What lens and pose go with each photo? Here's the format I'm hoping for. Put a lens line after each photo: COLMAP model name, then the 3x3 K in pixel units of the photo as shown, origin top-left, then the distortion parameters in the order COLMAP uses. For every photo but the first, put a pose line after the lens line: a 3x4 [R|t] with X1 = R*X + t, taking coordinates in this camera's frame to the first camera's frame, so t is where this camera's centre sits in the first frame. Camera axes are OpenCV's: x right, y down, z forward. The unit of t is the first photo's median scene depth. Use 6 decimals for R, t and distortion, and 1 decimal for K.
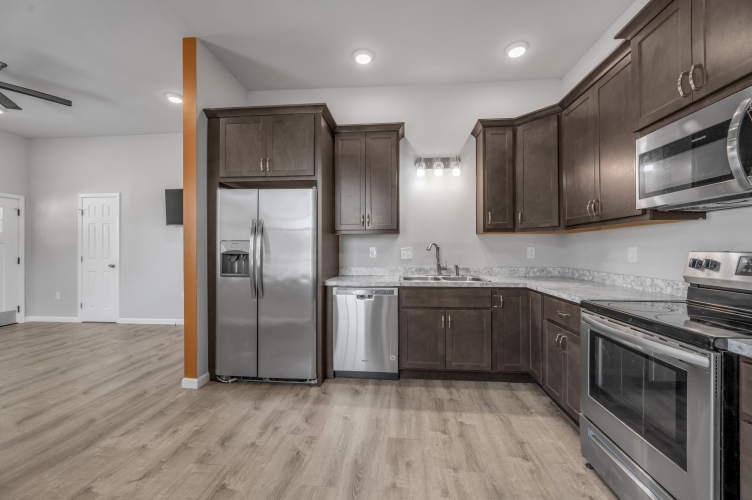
lens RADIAL K [[302.8, 0, 379.2], [0, 302.8, 246.0], [0, 0, 1]] dist [-0.006157, 0.000639]
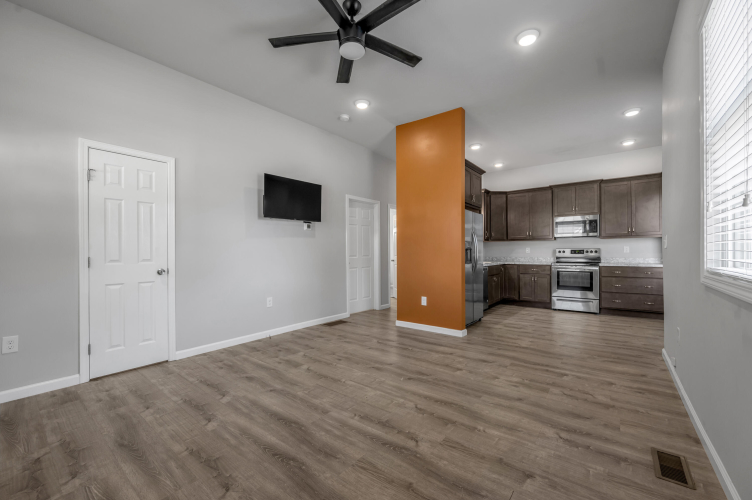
lens RADIAL K [[304.9, 0, 375.1], [0, 304.9, 252.8], [0, 0, 1]] dist [-0.005243, -0.000109]
pose [[0.547093, 0.000707, 0.837072, -2.296878], [-0.001754, 0.999998, 0.000302, 0.050306], [-0.837070, -0.001633, 0.547093, 0.560223]]
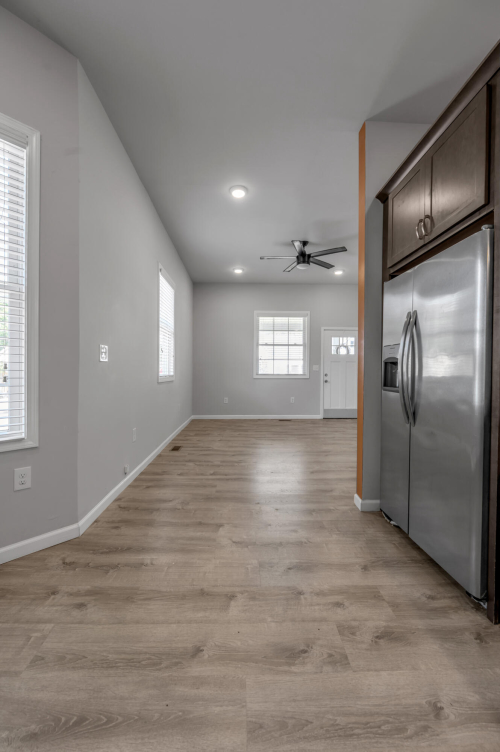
lens RADIAL K [[302.8, 0, 248.9], [0, 302.8, 372.6], [0, 0, 1]] dist [-0.006157, 0.000639]
pose [[0.123461, 0.012258, -0.992274, 0.264890], [-0.002113, 0.999925, 0.012089, 0.048371], [0.992347, 0.000604, 0.123478, 0.582021]]
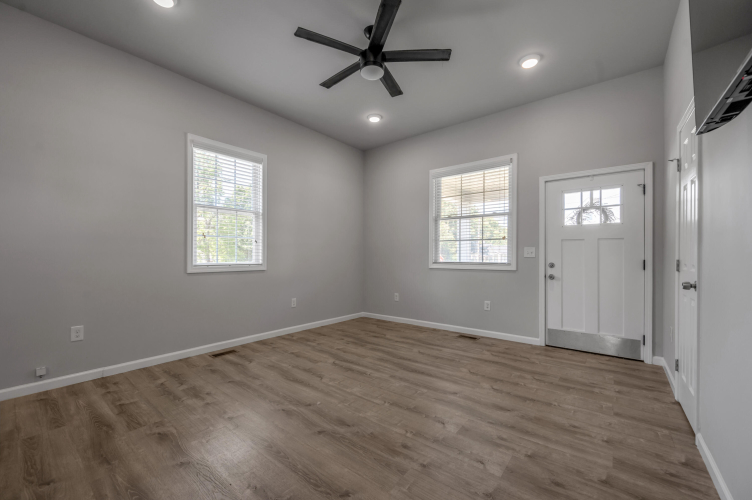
lens RADIAL K [[302.8, 0, 373.5], [0, 302.8, 254.3], [0, 0, 1]] dist [-0.006157, 0.000639]
pose [[-0.555360, 0.002856, -0.831605, -0.677712], [0.007092, 0.999974, -0.001303, 0.045326], [0.831580, -0.006621, -0.555366, 1.718283]]
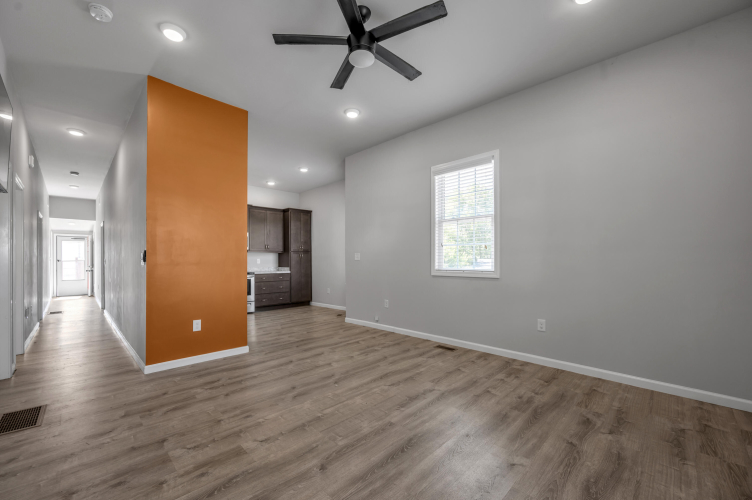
lens RADIAL K [[302.8, 0, 374.4], [0, 302.8, 261.1], [0, 0, 1]] dist [-0.006157, 0.000639]
pose [[-0.767566, 0.008038, 0.640919, -2.164195], [0.003643, 0.999960, -0.008179, 0.051915], [-0.640959, -0.003943, -0.767565, 1.825926]]
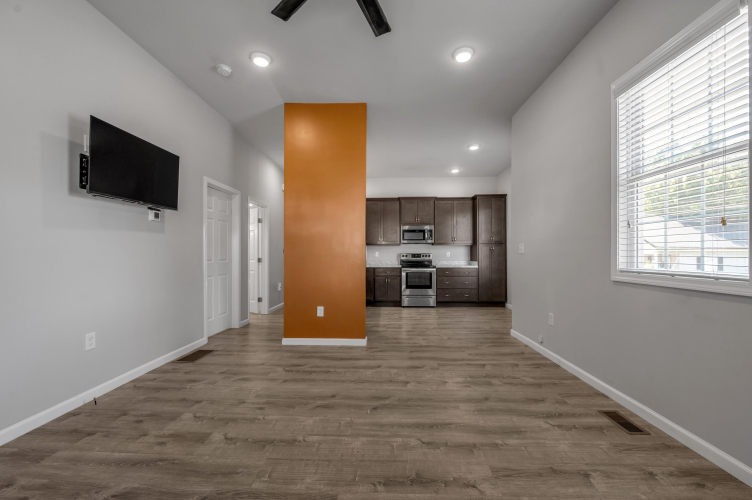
lens RADIAL K [[304.9, 0, 373.4], [0, 304.9, 254.4], [0, 0, 1]] dist [-0.005243, -0.000109]
pose [[-0.051566, 0.007505, 0.998641, -2.222351], [-0.005716, 0.999953, -0.007810, 0.051042], [-0.998653, -0.006111, -0.051520, 1.101211]]
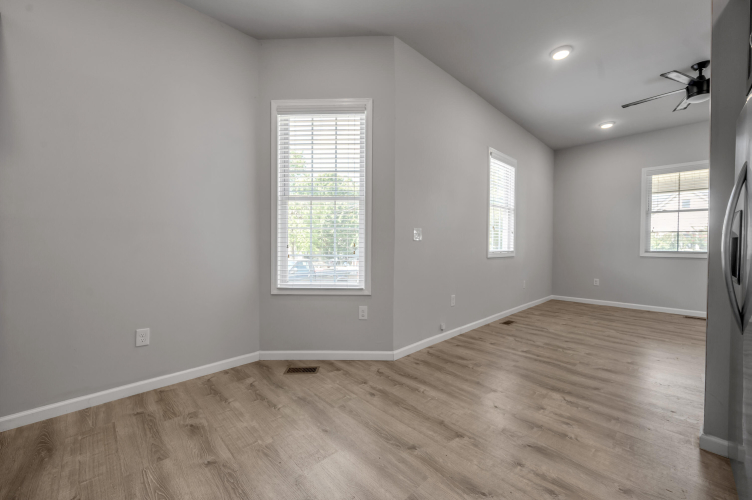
lens RADIAL K [[302.8, 0, 374.4], [0, 302.8, 246.4], [0, 0, 1]] dist [-0.006157, 0.000639]
pose [[-0.655622, 0.009892, -0.755024, 0.351652], [0.001090, 0.999926, 0.012154, 0.035153], [0.755088, 0.007146, -0.655584, 0.938367]]
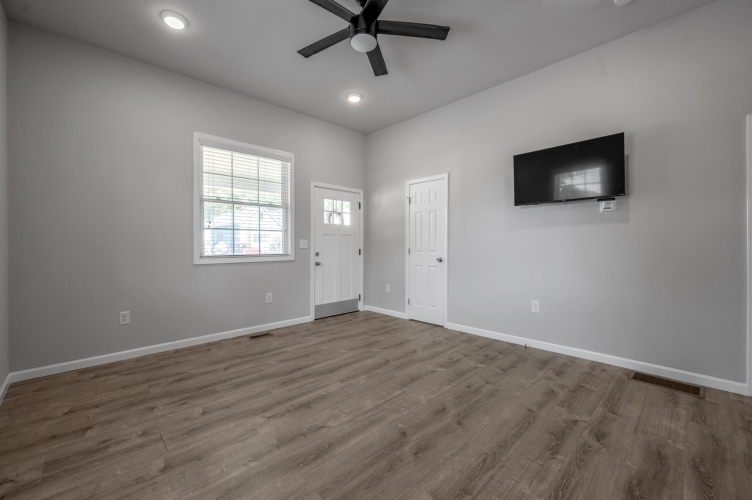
lens RADIAL K [[304.9, 0, 377.8], [0, 304.9, 248.2], [0, 0, 1]] dist [-0.005243, -0.000109]
pose [[0.758395, 0.010250, -0.651714, -0.896239], [0.001597, 0.999844, 0.017583, 0.033458], [0.651793, -0.014376, 0.758261, 0.453855]]
